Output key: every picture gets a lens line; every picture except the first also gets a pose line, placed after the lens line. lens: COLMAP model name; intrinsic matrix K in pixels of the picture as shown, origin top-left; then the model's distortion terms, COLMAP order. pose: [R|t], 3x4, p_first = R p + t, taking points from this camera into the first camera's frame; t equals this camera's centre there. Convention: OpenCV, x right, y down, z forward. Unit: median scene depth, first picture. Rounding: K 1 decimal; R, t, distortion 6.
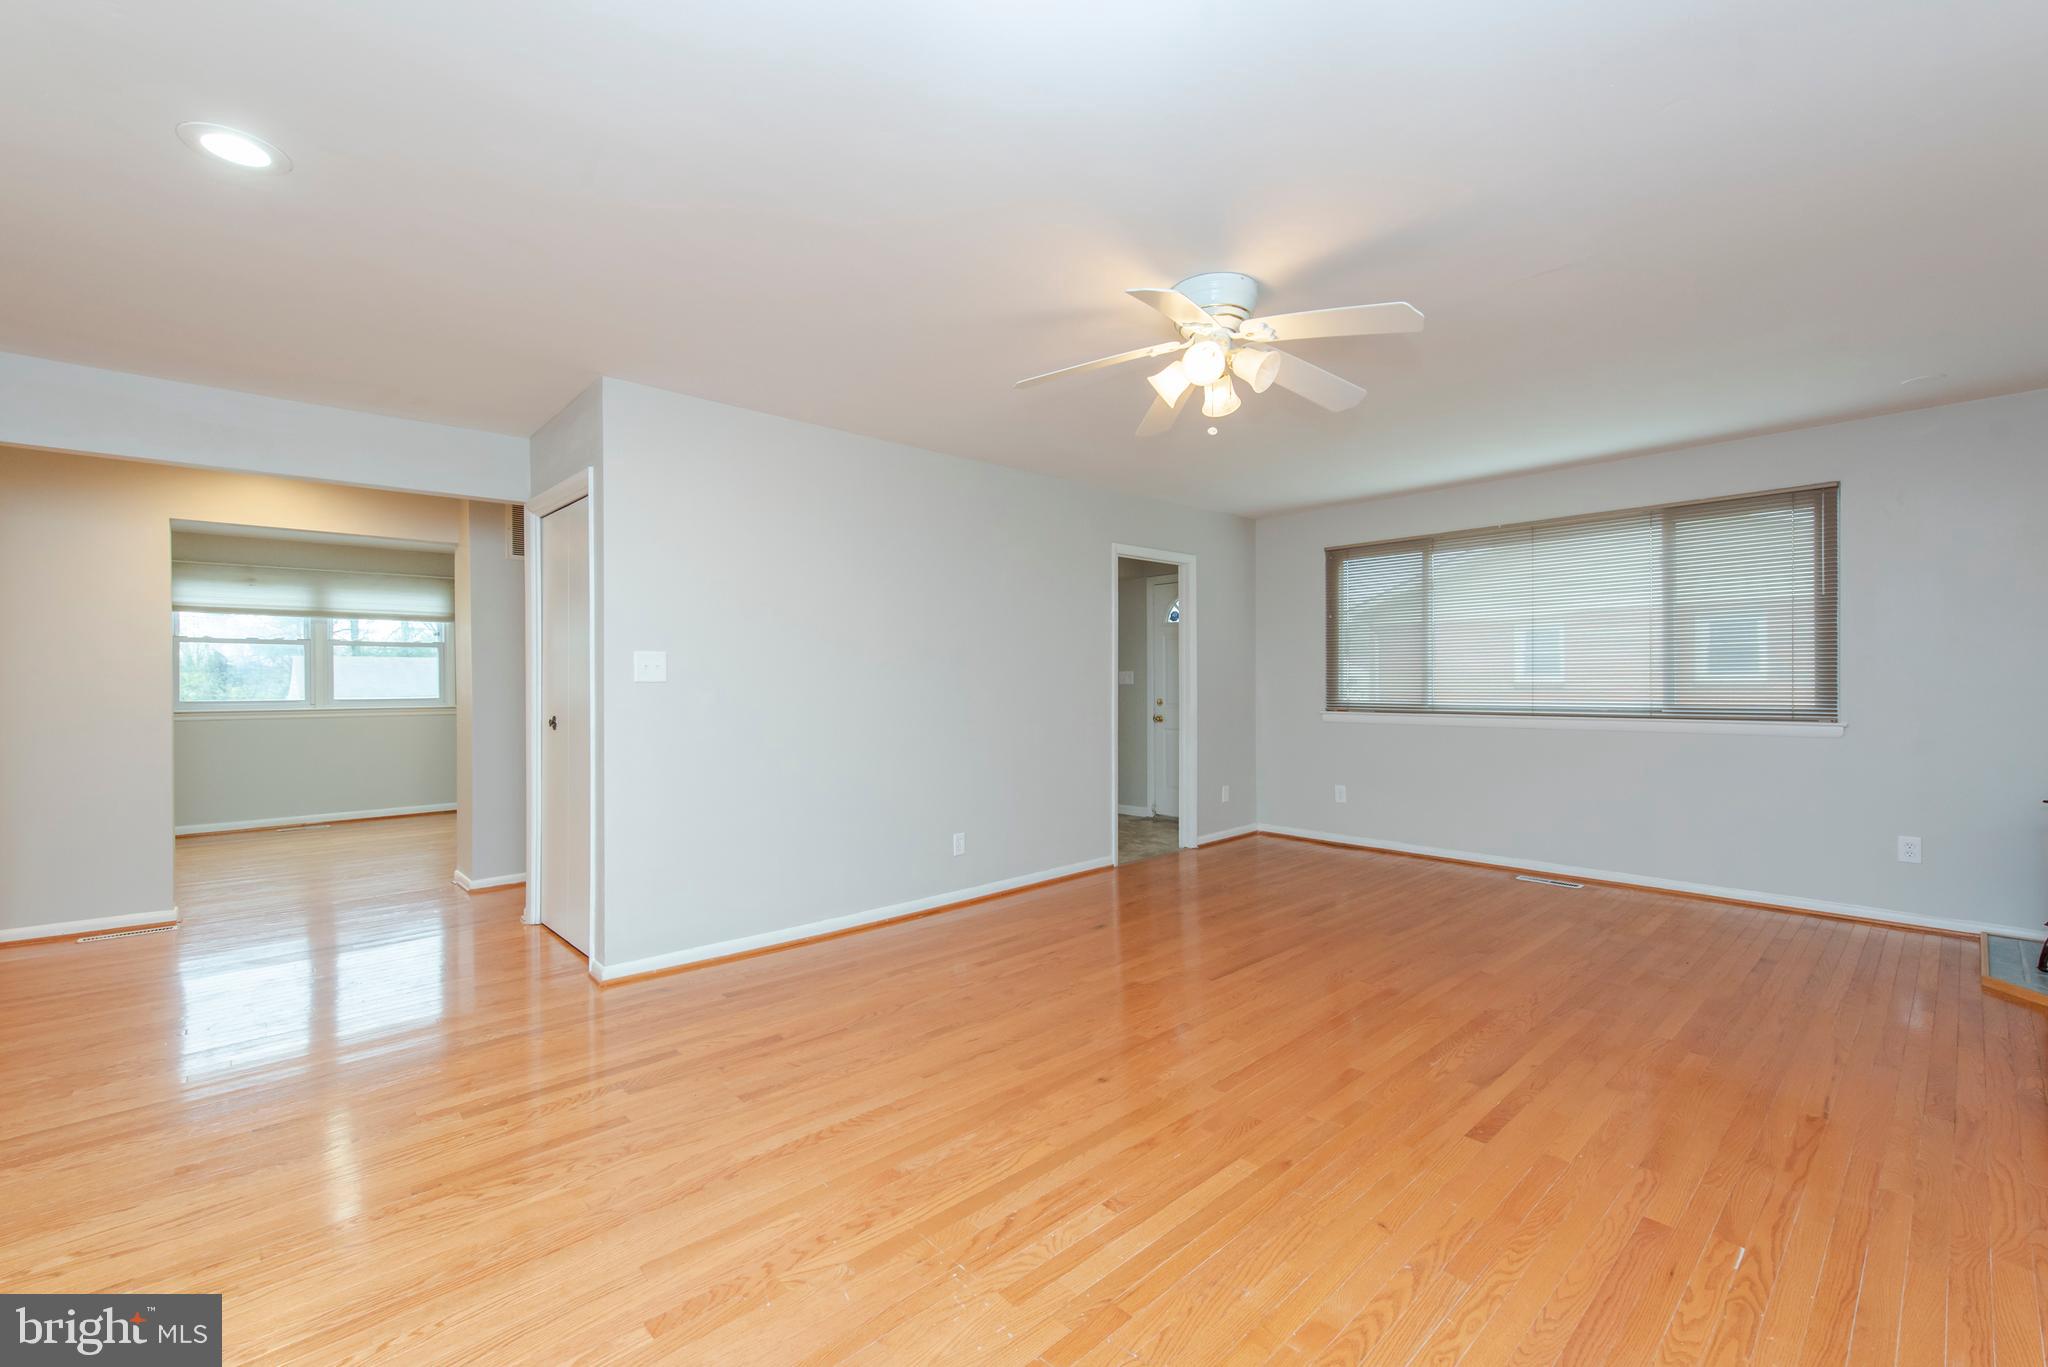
lens RADIAL K [[852.0, 0, 1034.0], [0, 852.0, 674.4], [0, 0, 1]] dist [0.001897, -0.000246]
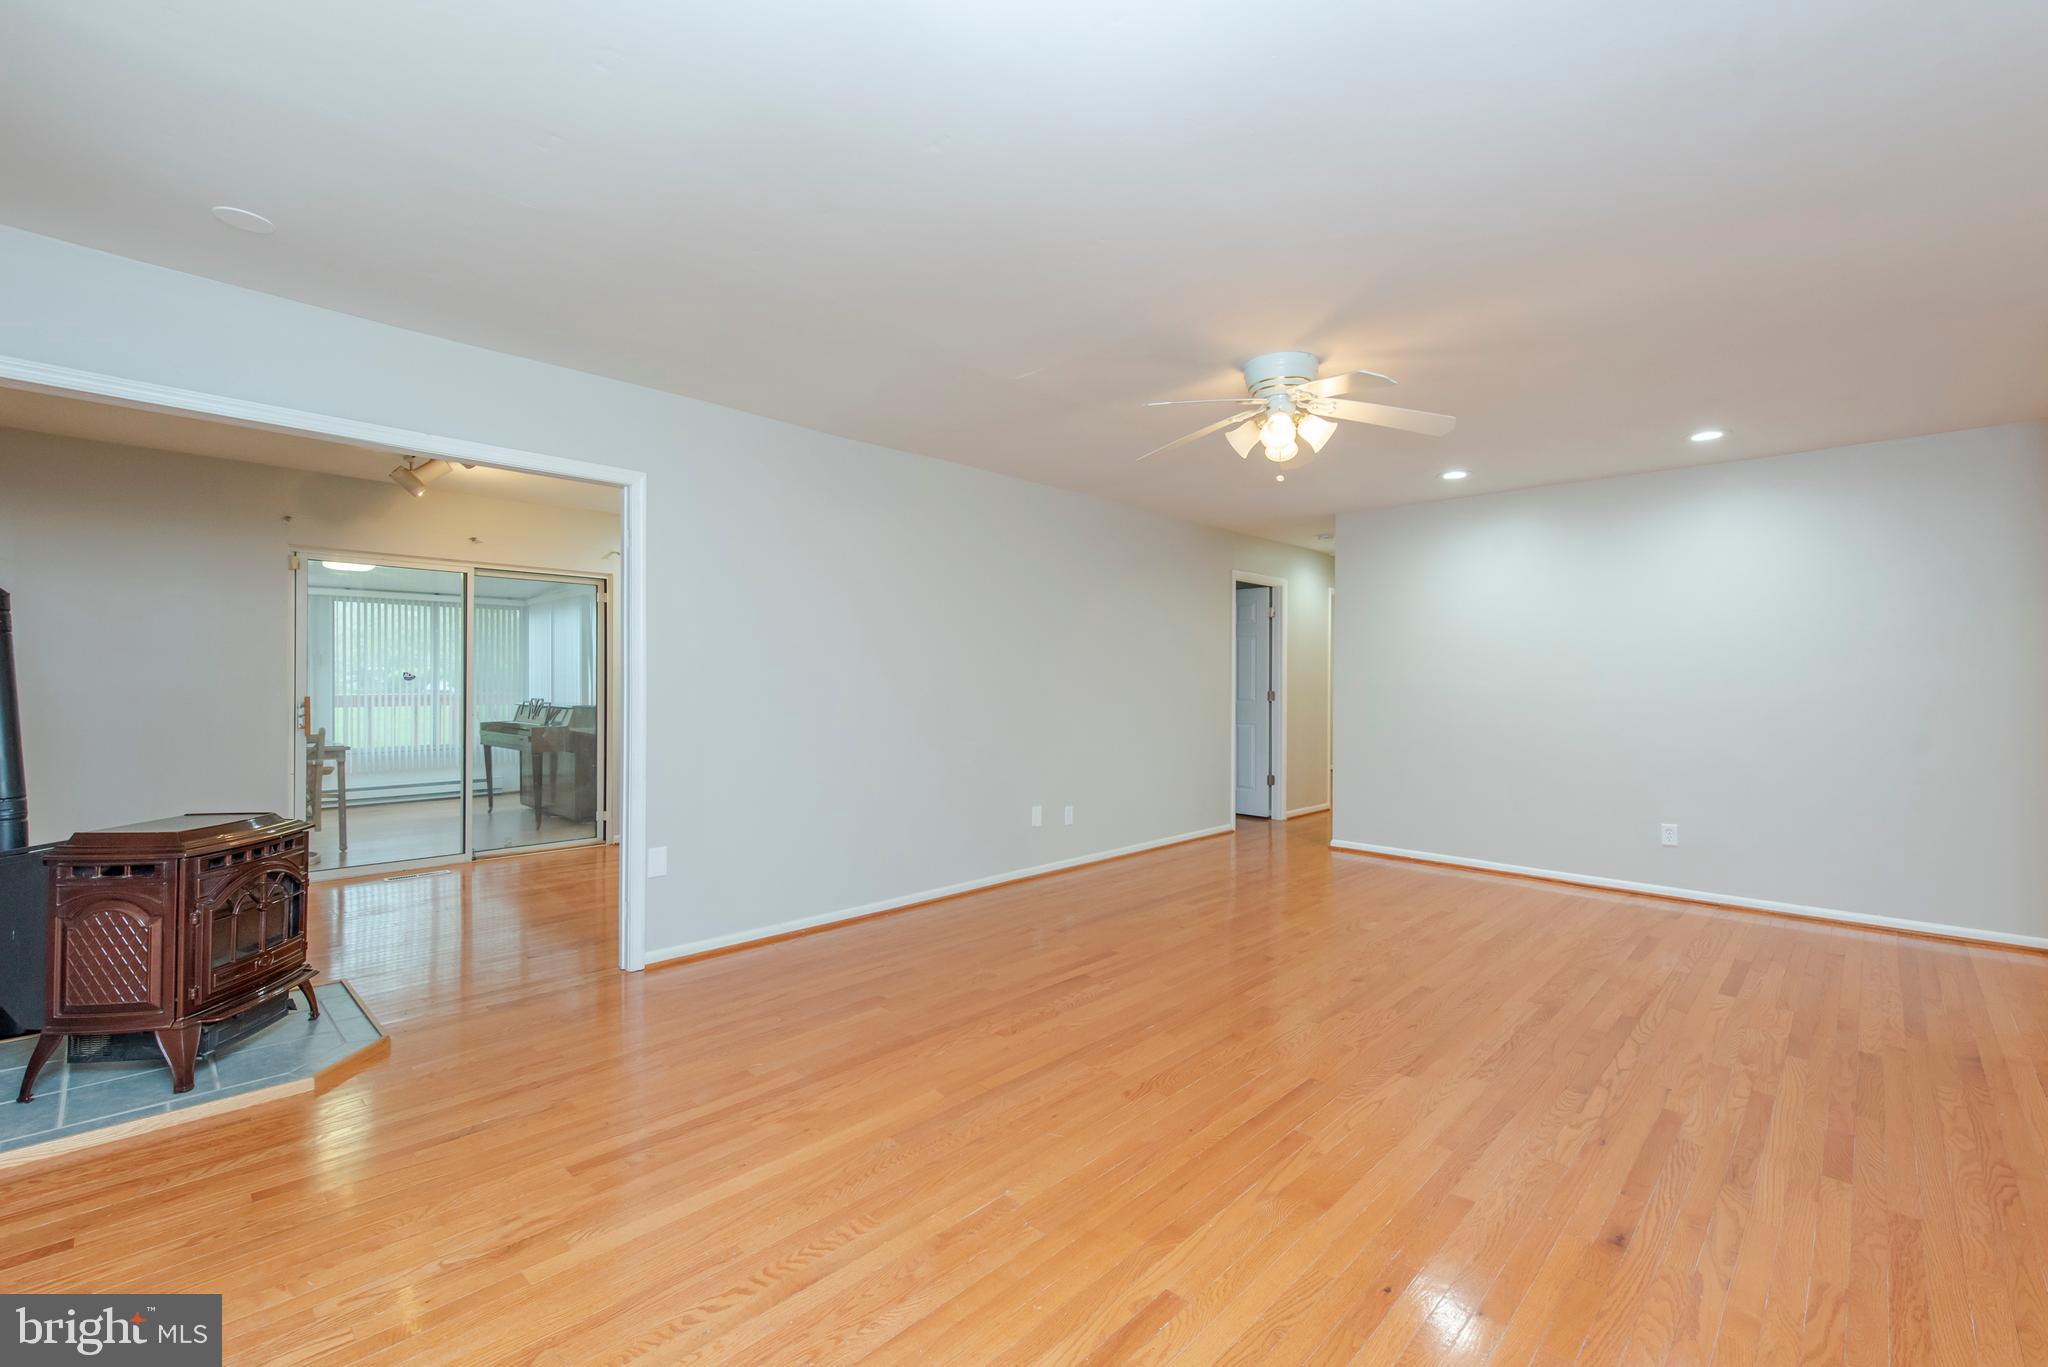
lens RADIAL K [[888.8, 0, 1026.1], [0, 888.8, 678.8], [0, 0, 1]] dist [-0.001382, -0.000077]
pose [[-0.998926, 0.002917, -0.046246, 0.466816], [0.003261, 0.999968, -0.007371, 0.009321], [0.046223, -0.007513, -0.998903, 1.665682]]
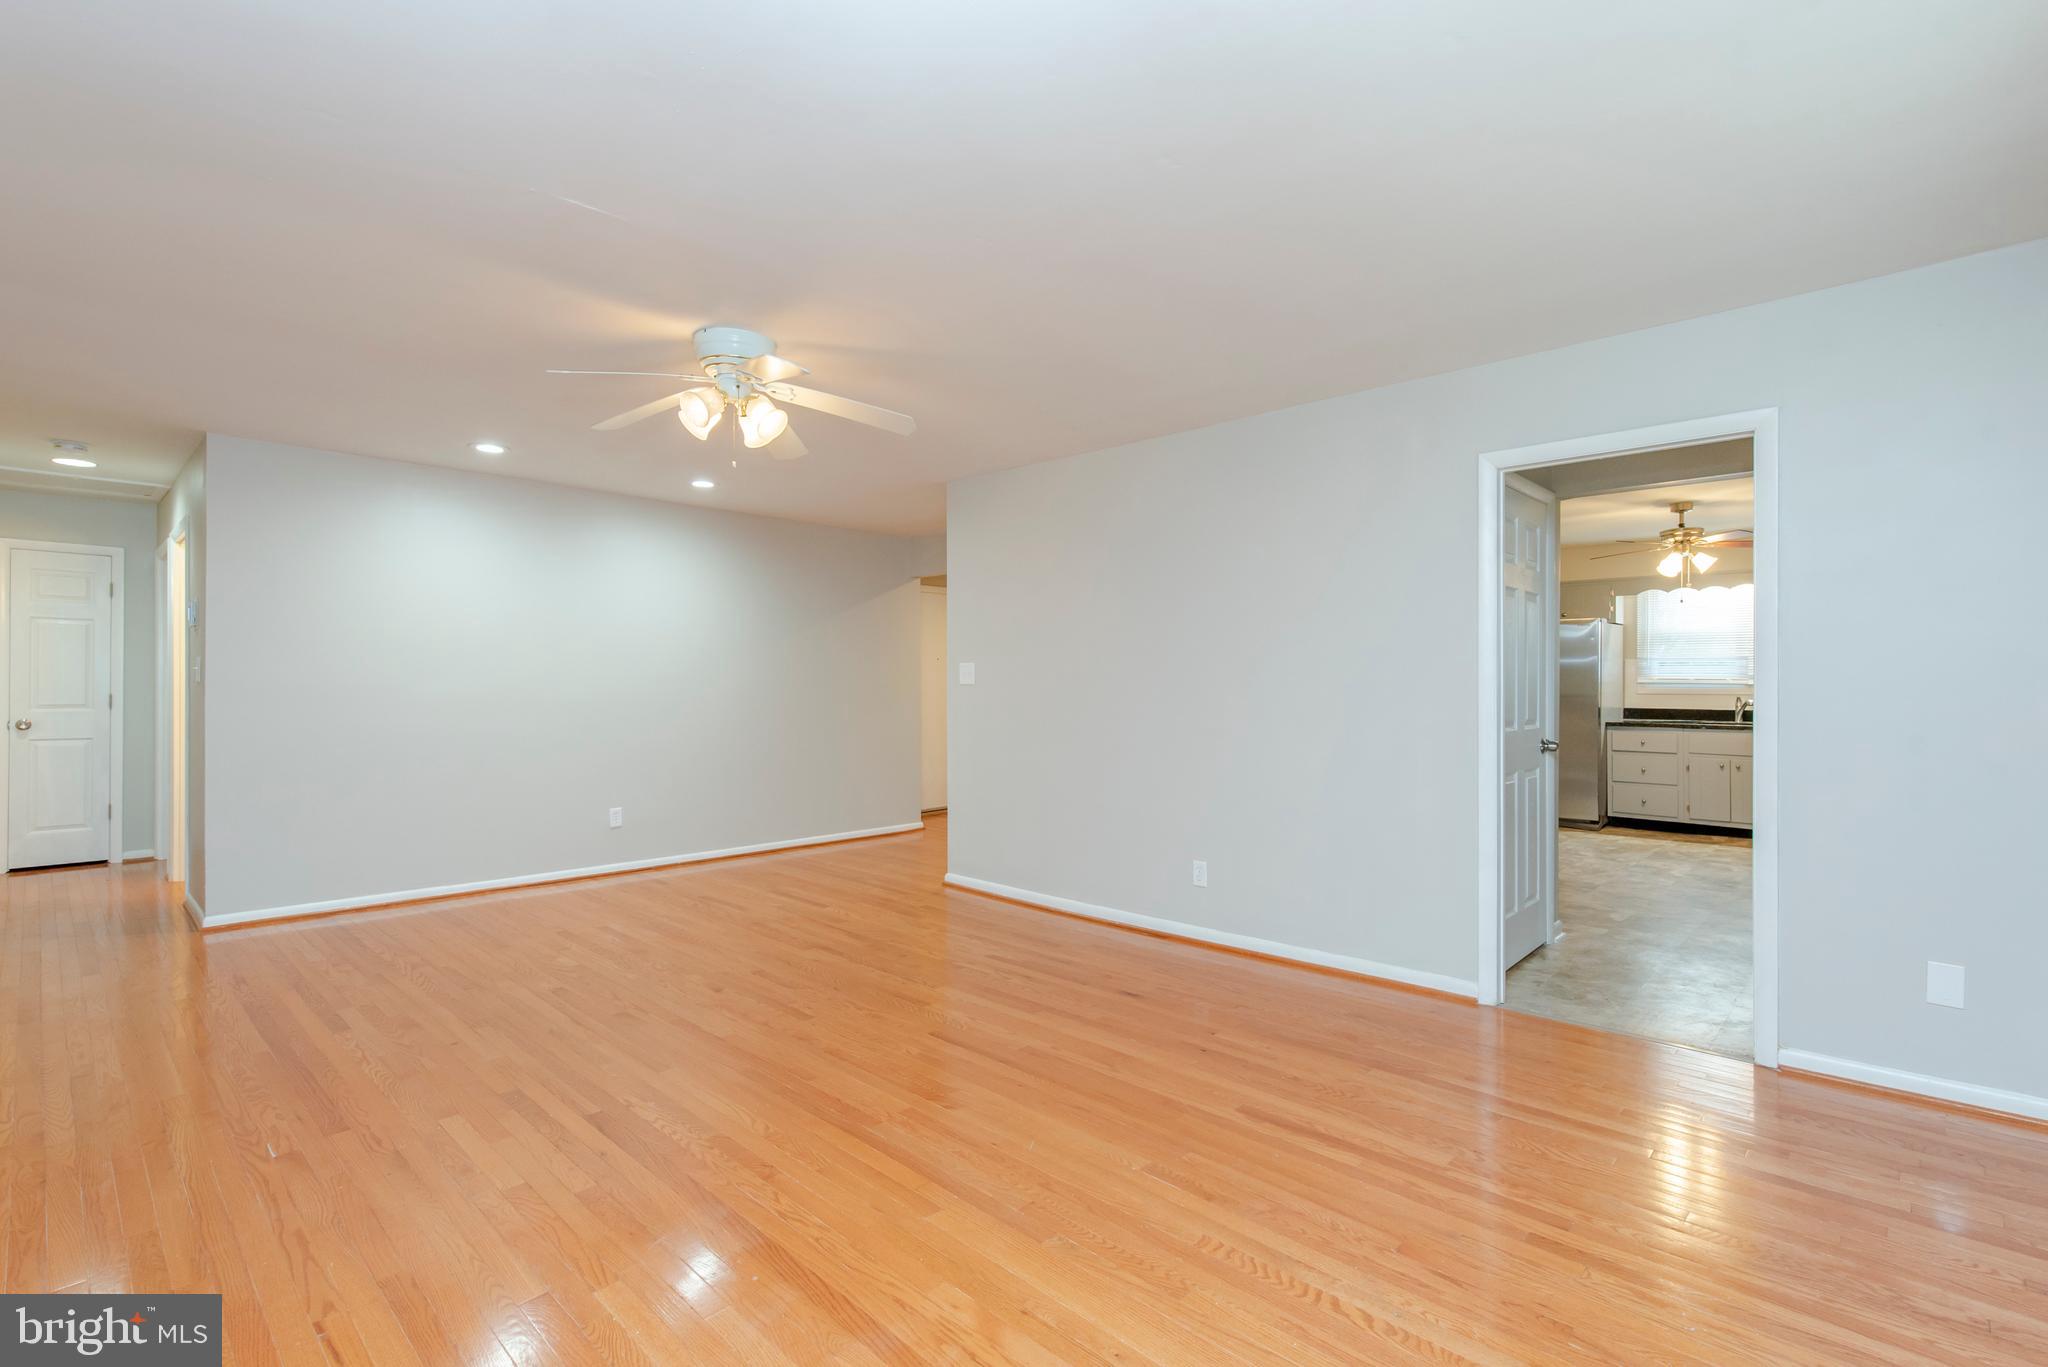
lens RADIAL K [[956.4, 0, 1026.1], [0, 956.4, 684.8], [0, 0, 1]] dist [0.003991, -0.000022]
pose [[0.064213, 0.013447, -0.997846, 1.106148], [0.004999, 0.999892, 0.013797, -0.007732], [0.997924, -0.005874, 0.064139, 0.973166]]
